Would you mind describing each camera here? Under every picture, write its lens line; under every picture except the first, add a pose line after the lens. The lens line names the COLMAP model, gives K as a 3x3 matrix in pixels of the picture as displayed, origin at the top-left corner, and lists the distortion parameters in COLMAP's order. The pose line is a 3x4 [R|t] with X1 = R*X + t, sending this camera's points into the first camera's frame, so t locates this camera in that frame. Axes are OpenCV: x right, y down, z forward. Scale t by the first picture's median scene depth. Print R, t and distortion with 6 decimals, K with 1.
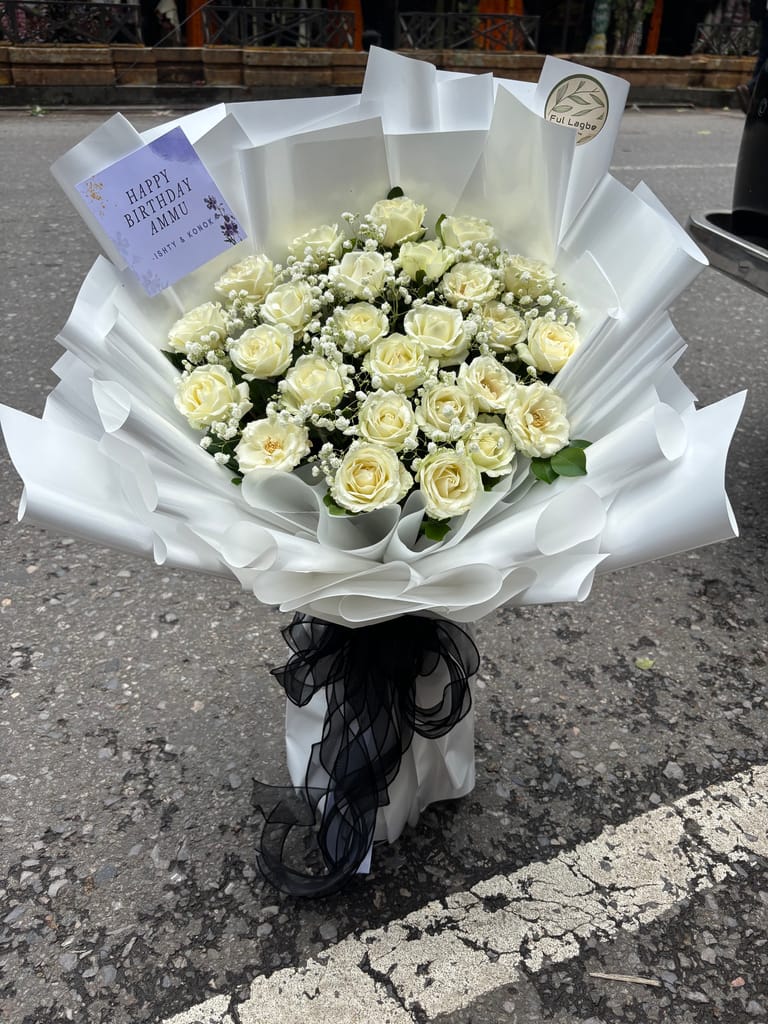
lens RADIAL K [[763.0, 0, 381.5], [0, 763.0, 514.5], [0, 0, 1]] dist [0.010009, -0.026845]
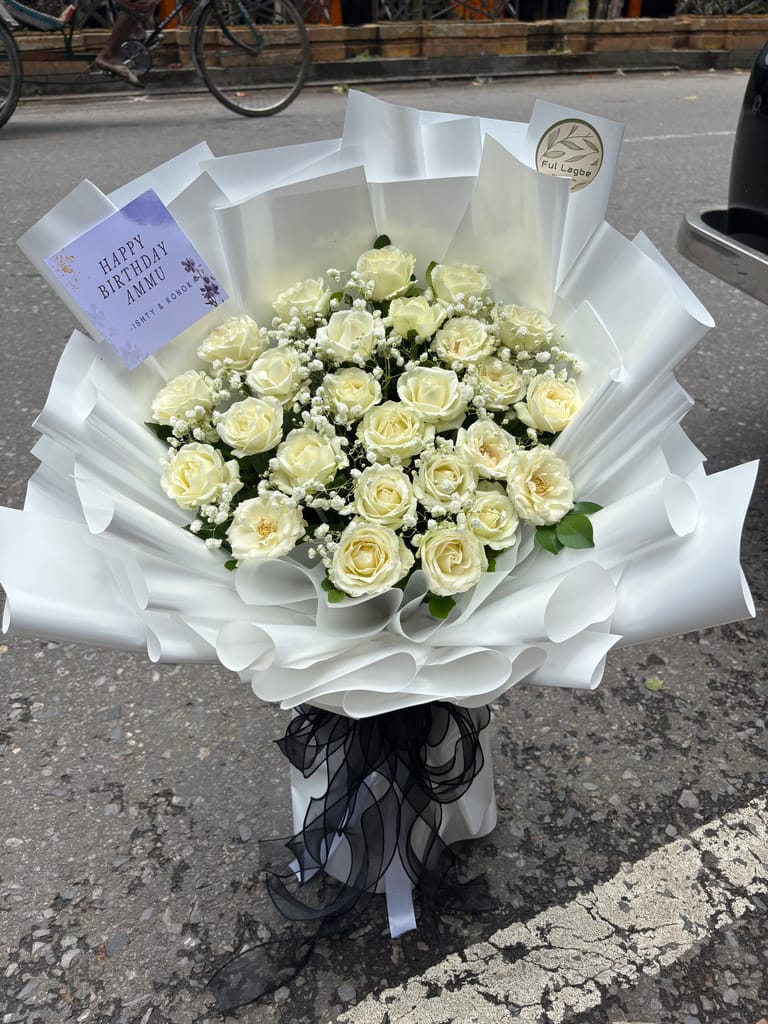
lens RADIAL K [[763.0, 0, 386.0], [0, 763.0, 510.7], [0, 0, 1]] dist [0.010009, -0.026845]
pose [[0.999016, -0.043898, 0.006299, 0.002043], [0.043697, 0.998620, 0.029122, -0.101756], [-0.007569, -0.028818, 0.999556, 0.031823]]
